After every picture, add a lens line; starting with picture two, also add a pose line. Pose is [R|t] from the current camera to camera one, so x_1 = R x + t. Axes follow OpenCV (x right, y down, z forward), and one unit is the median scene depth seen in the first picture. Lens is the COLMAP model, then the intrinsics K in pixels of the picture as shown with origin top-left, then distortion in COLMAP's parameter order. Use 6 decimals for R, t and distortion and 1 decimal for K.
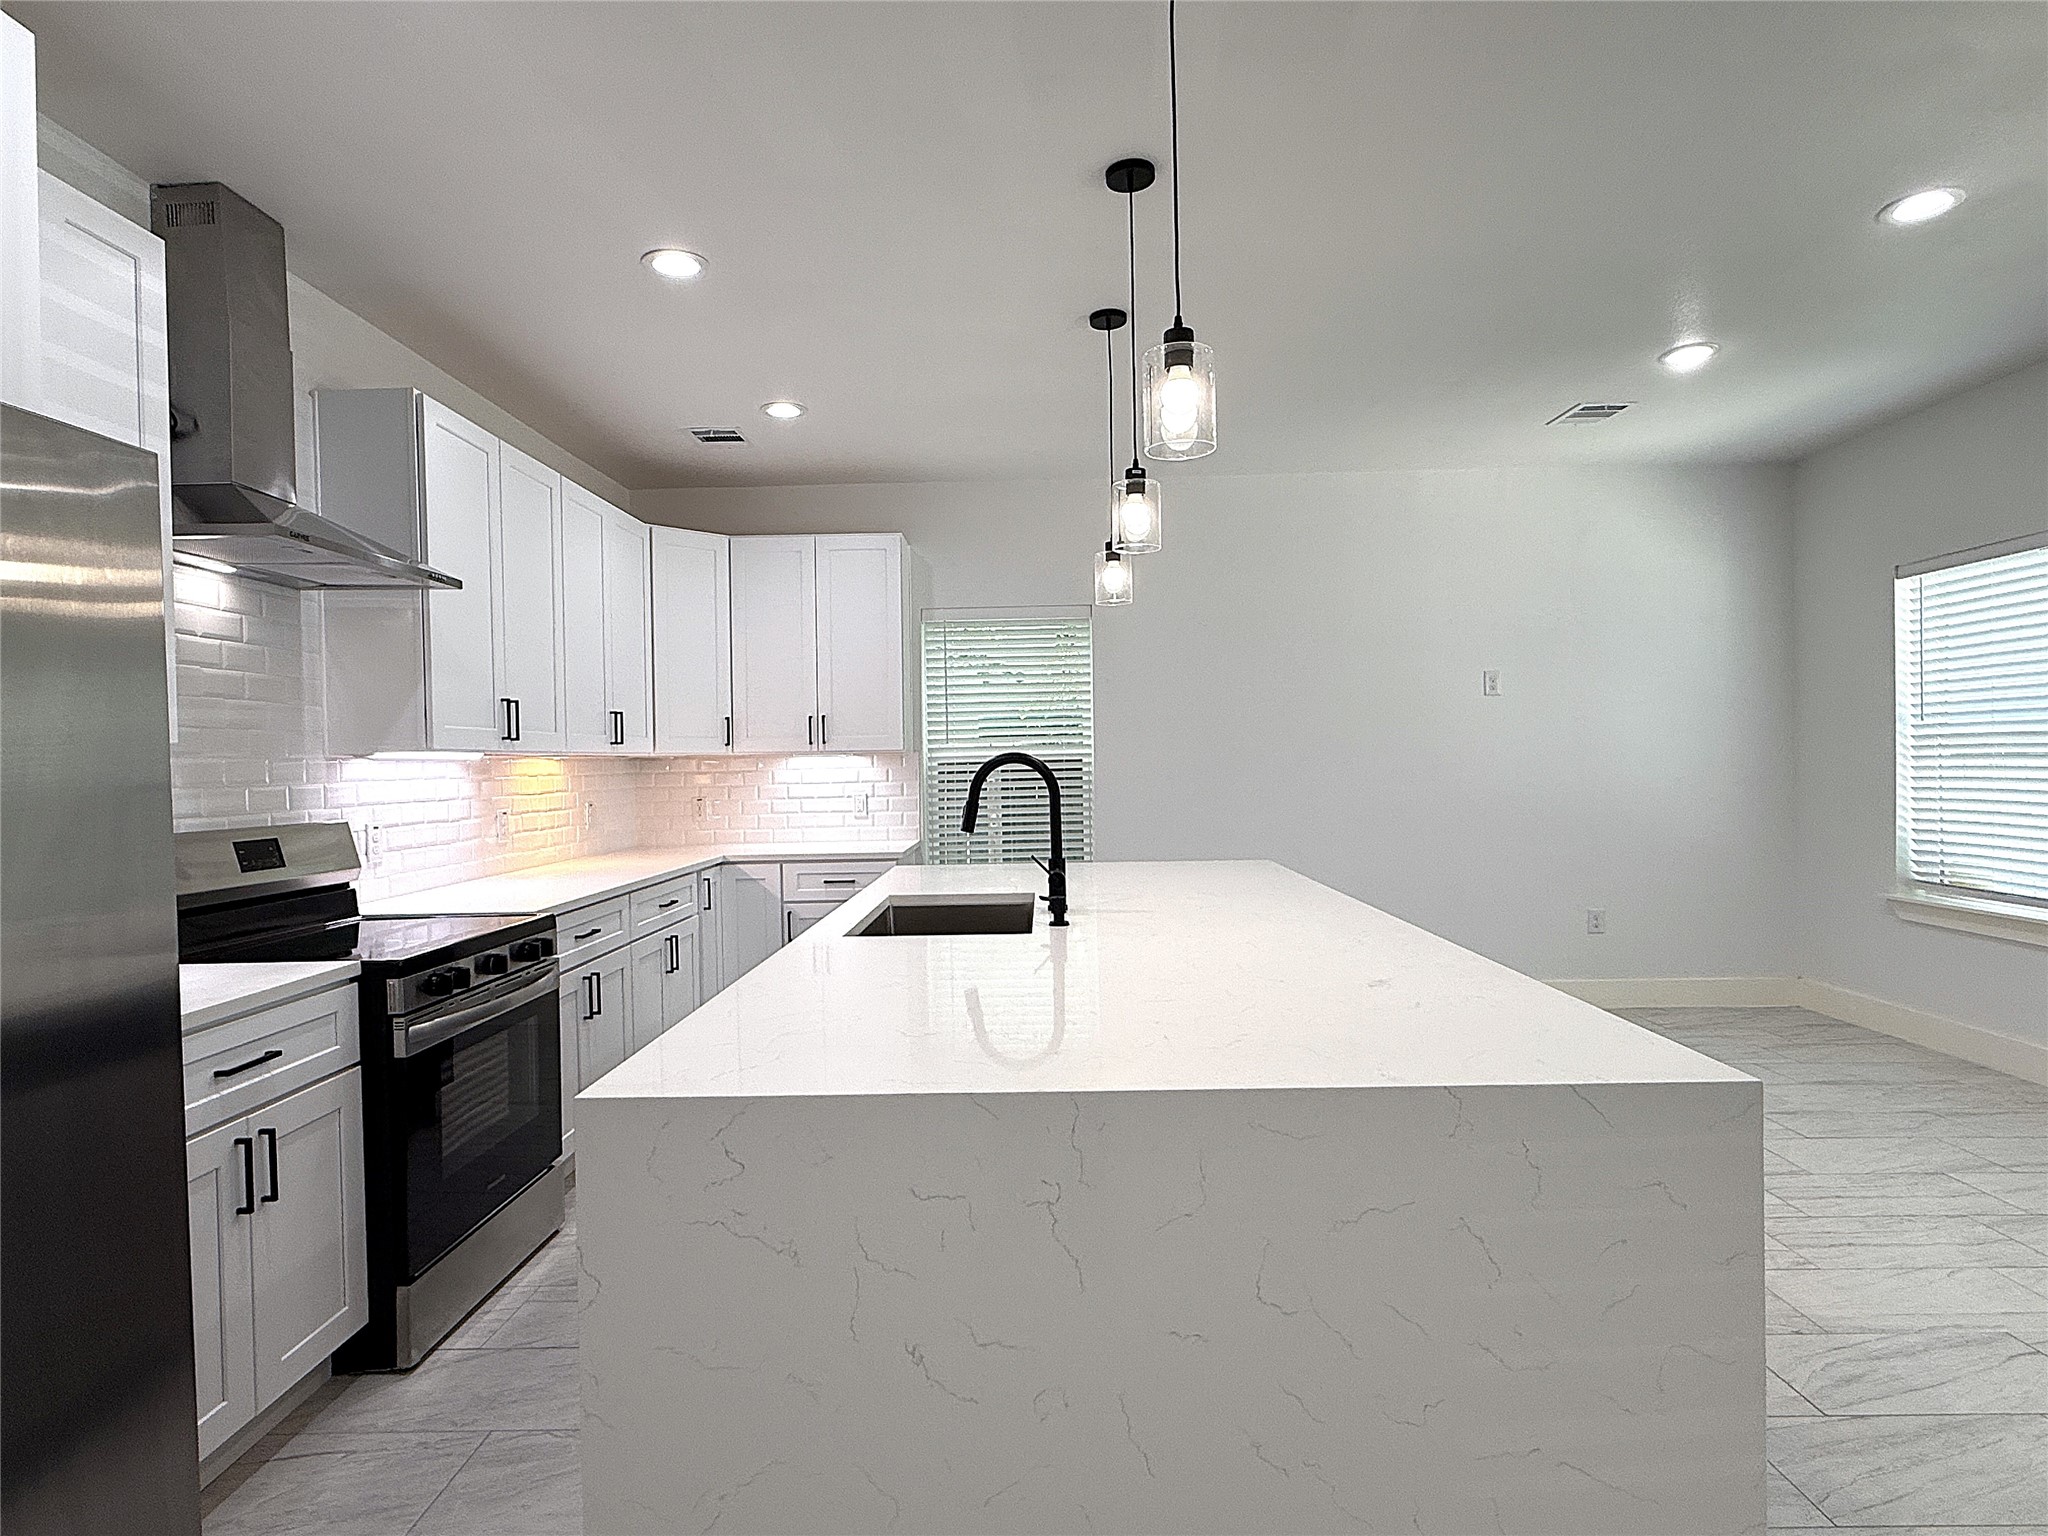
lens RADIAL K [[1097.0, 0, 1014.8], [0, 1097.0, 770.3], [0, 0, 1]] dist [-0.002210, -0.000718]
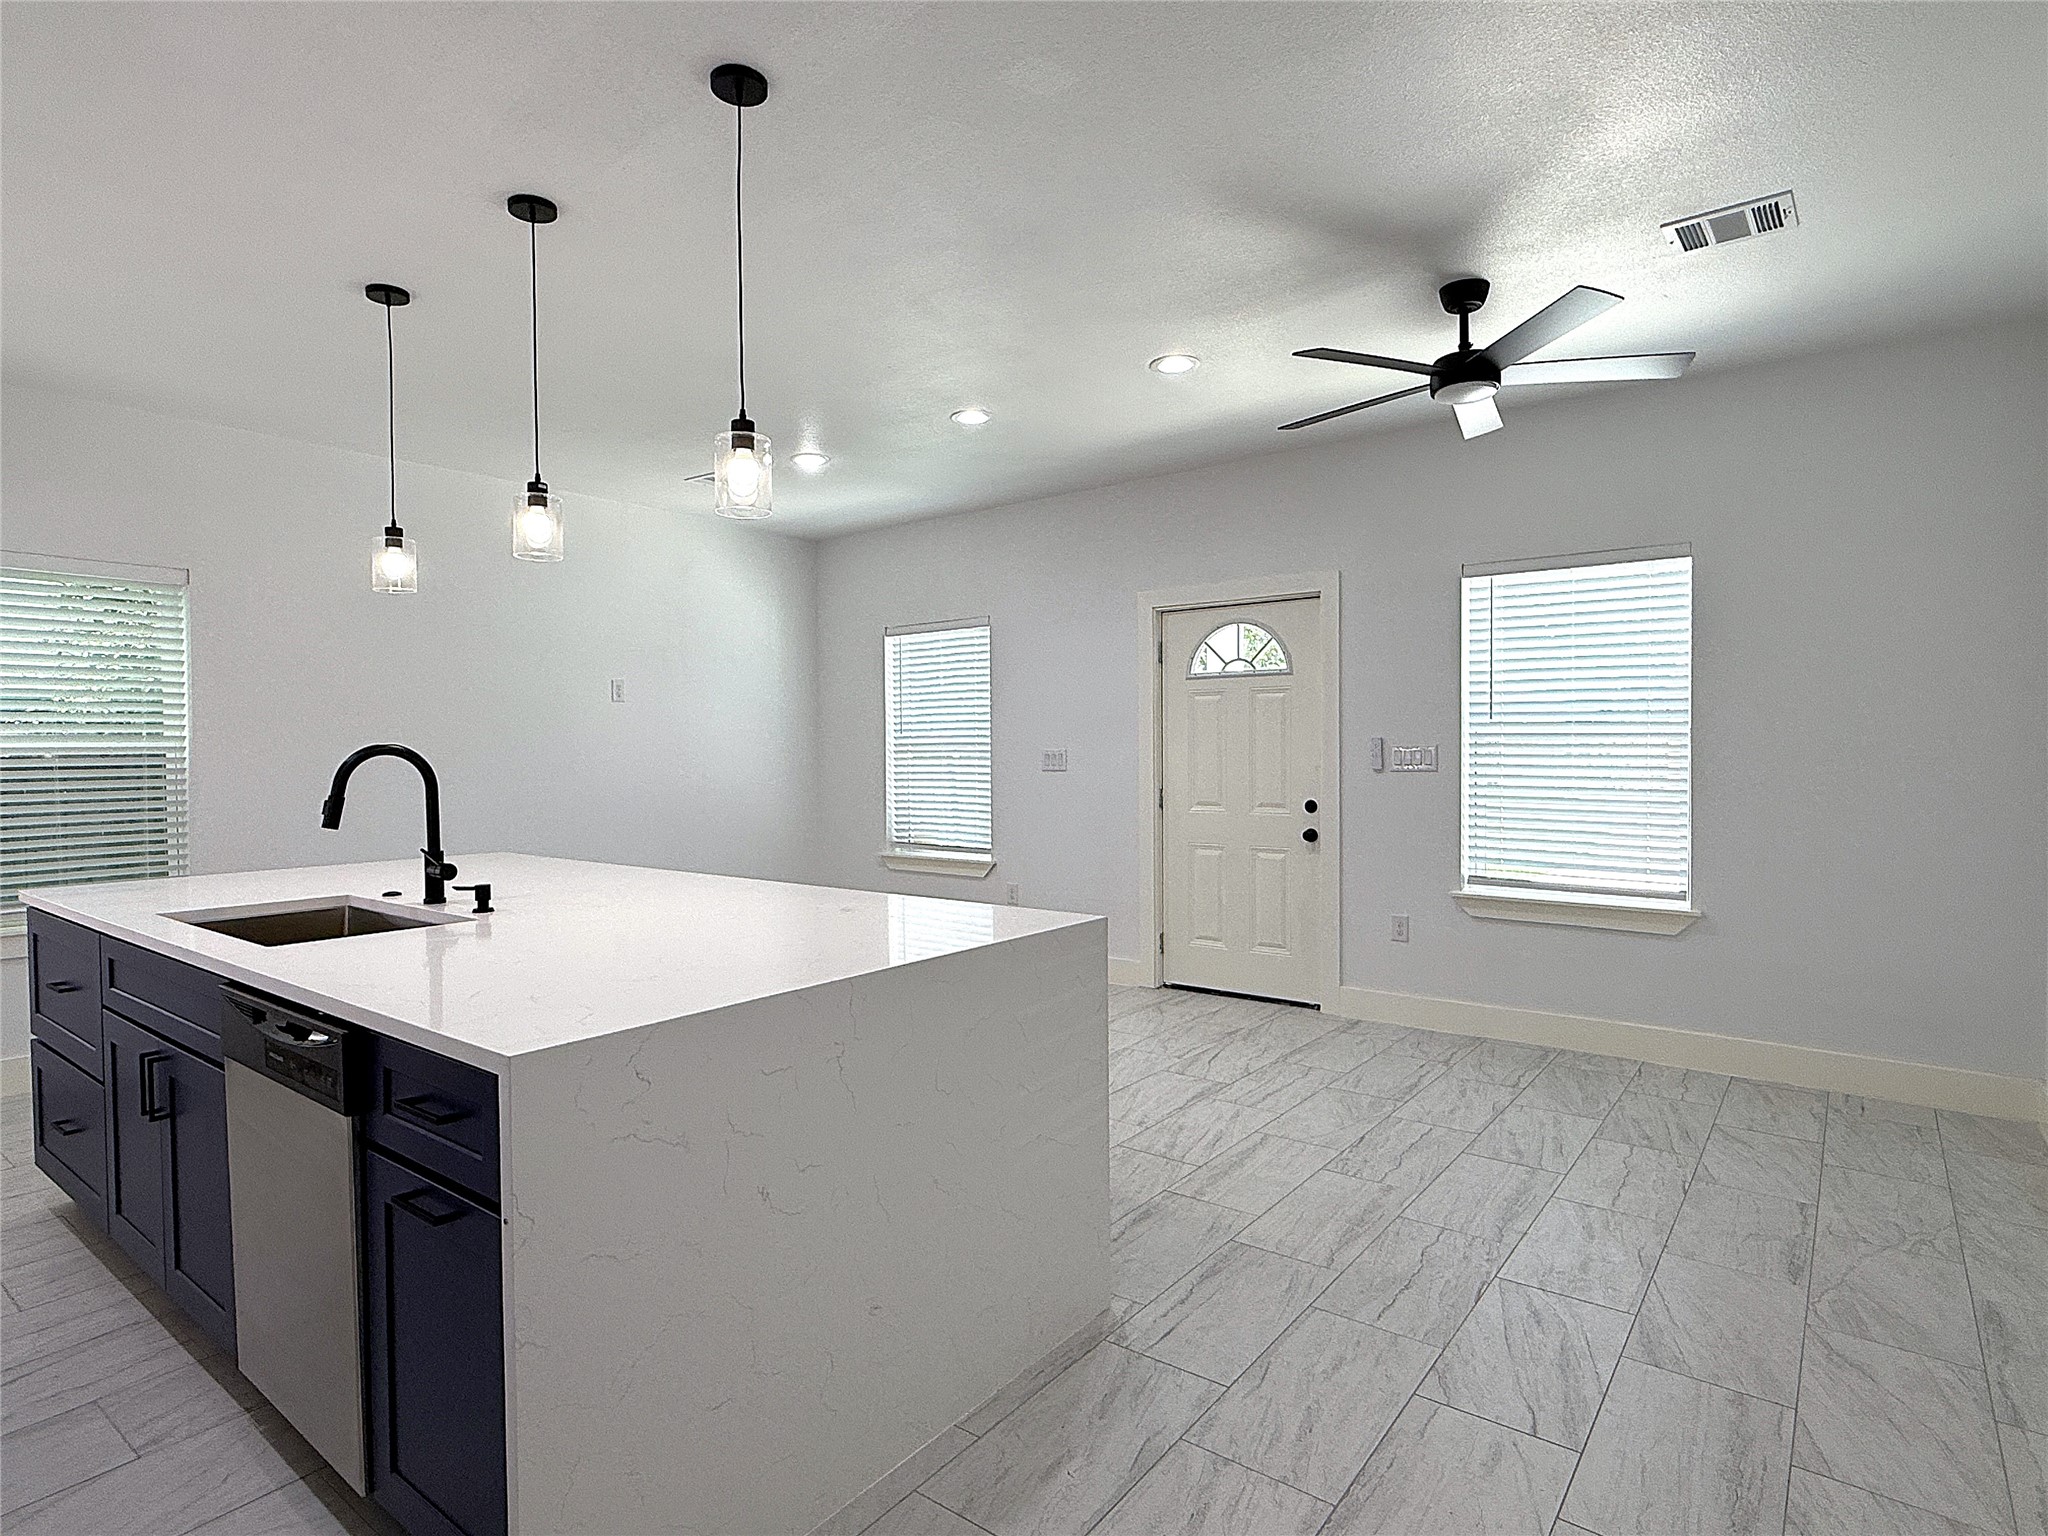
lens RADIAL K [[1097.0, 0, 1030.1], [0, 1097.0, 777.6], [0, 0, 1]] dist [-0.002210, -0.000718]
pose [[0.588295, -0.006597, 0.808620, -0.334284], [0.002171, 0.999976, 0.006578, 0.005791], [-0.808644, -0.002115, 0.588295, -0.017323]]
